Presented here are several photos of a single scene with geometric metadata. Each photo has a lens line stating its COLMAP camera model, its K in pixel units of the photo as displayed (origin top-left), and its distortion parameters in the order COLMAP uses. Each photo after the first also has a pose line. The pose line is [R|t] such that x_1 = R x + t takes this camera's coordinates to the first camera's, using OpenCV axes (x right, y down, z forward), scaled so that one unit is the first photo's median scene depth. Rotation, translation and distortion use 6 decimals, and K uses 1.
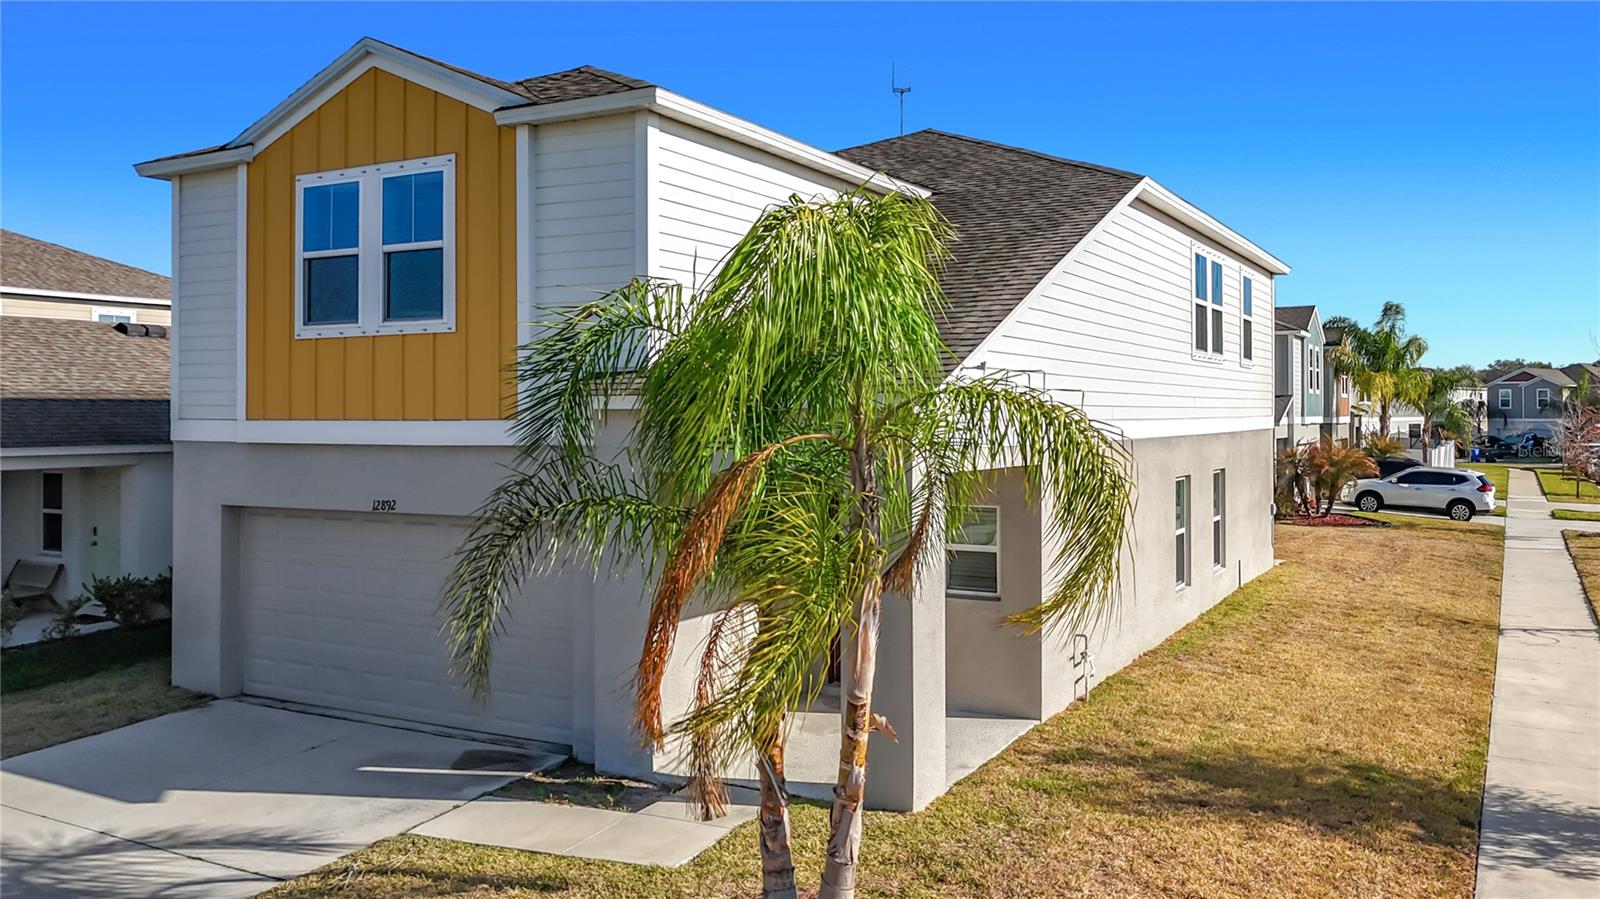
lens RADIAL K [[1235.9, 0, 800.0], [0, 1235.9, 449.5], [0, 0, 1]] dist [0.003365, -0.005928]
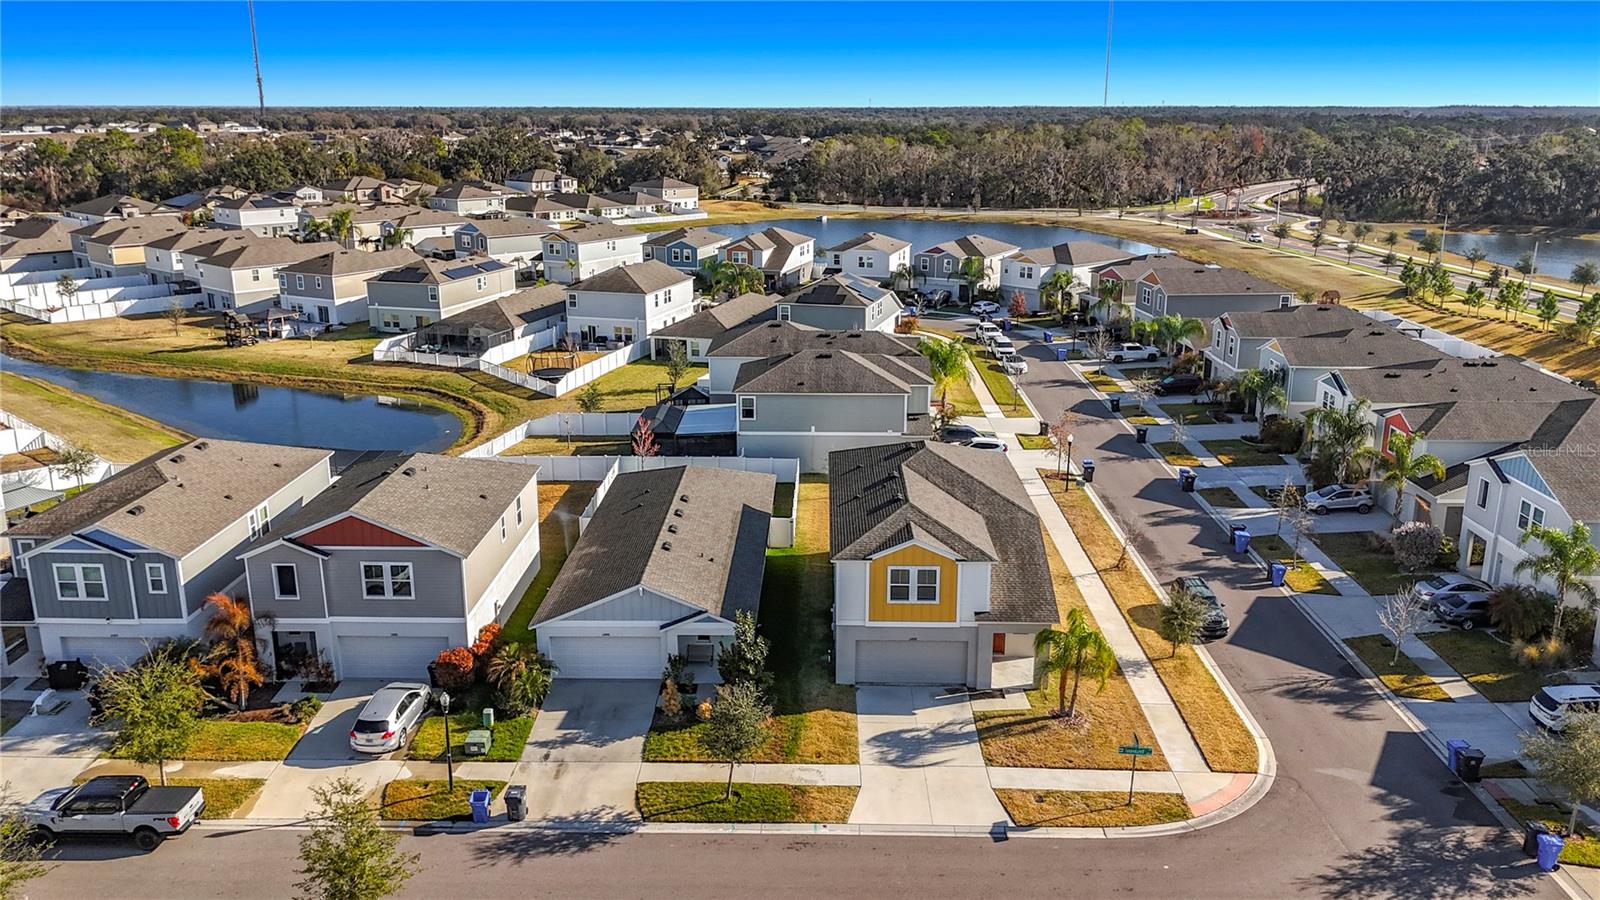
lens RADIAL K [[1235.9, 0, 800.0], [0, 1235.9, 450.0], [0, 0, 1]] dist [0.003365, -0.005928]
pose [[0.877477, -0.125288, 0.462966, -2.620170], [0.011180, 0.970359, 0.241410, -1.657254], [-0.479489, -0.206656, 0.852868, -2.384182]]
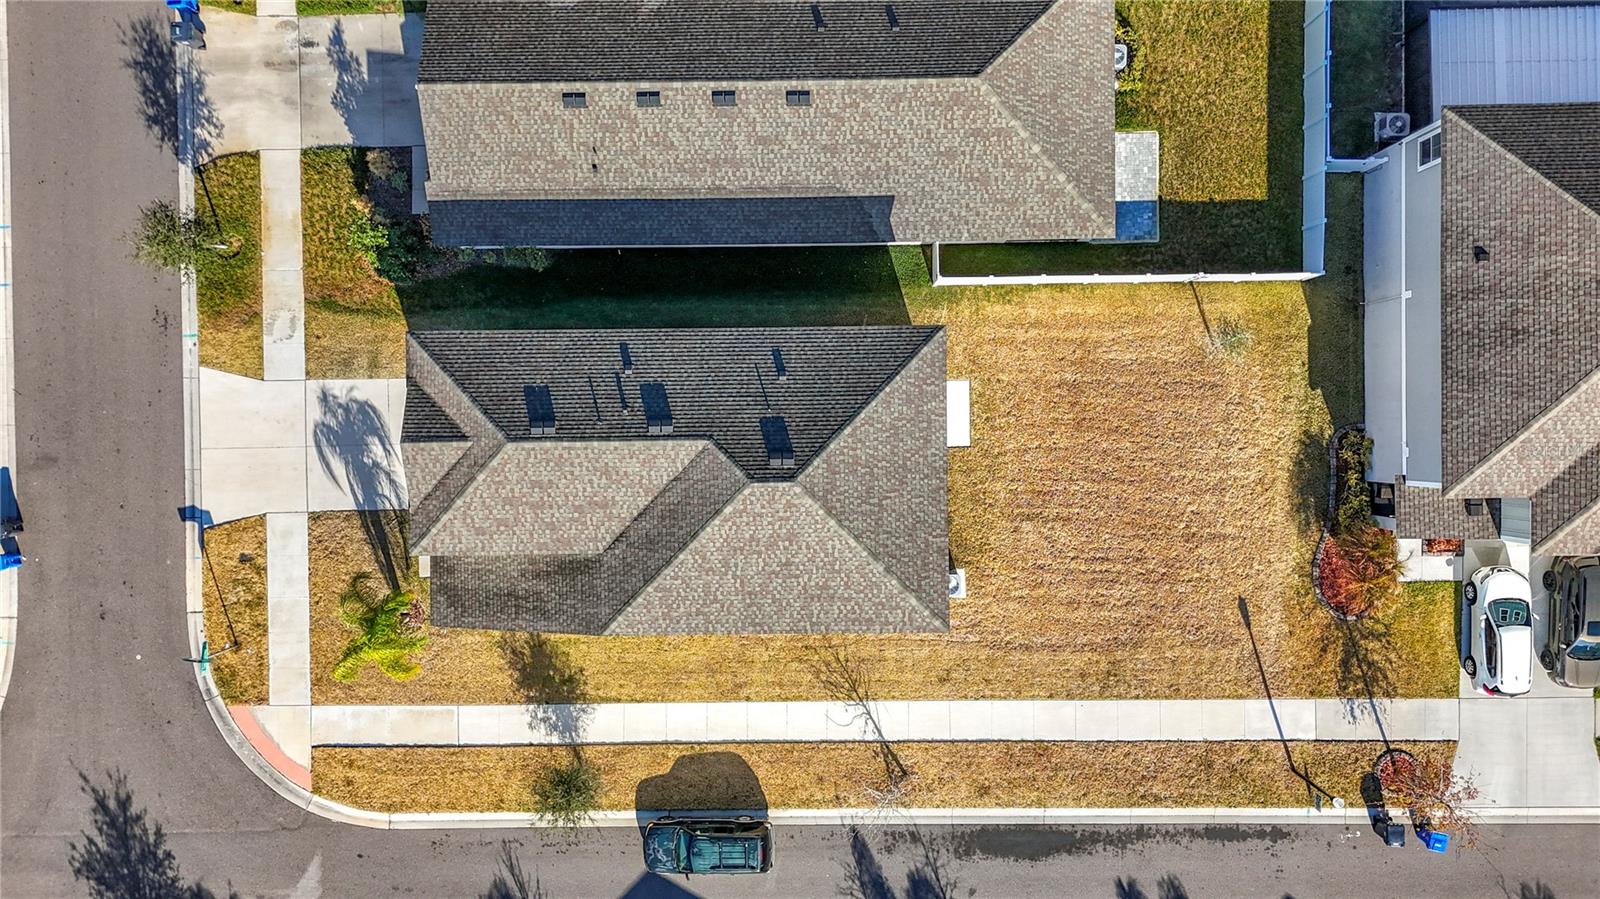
lens RADIAL K [[1235.9, 0, 800.0], [0, 1235.9, 449.5], [0, 0, 1]] dist [0.003365, -0.005928]
pose [[0.507636, 0.861571, -0.000067, 0.171760], [-0.006133, 0.003691, 0.999974, -3.477327], [0.861550, -0.507623, 0.007158, 1.807750]]
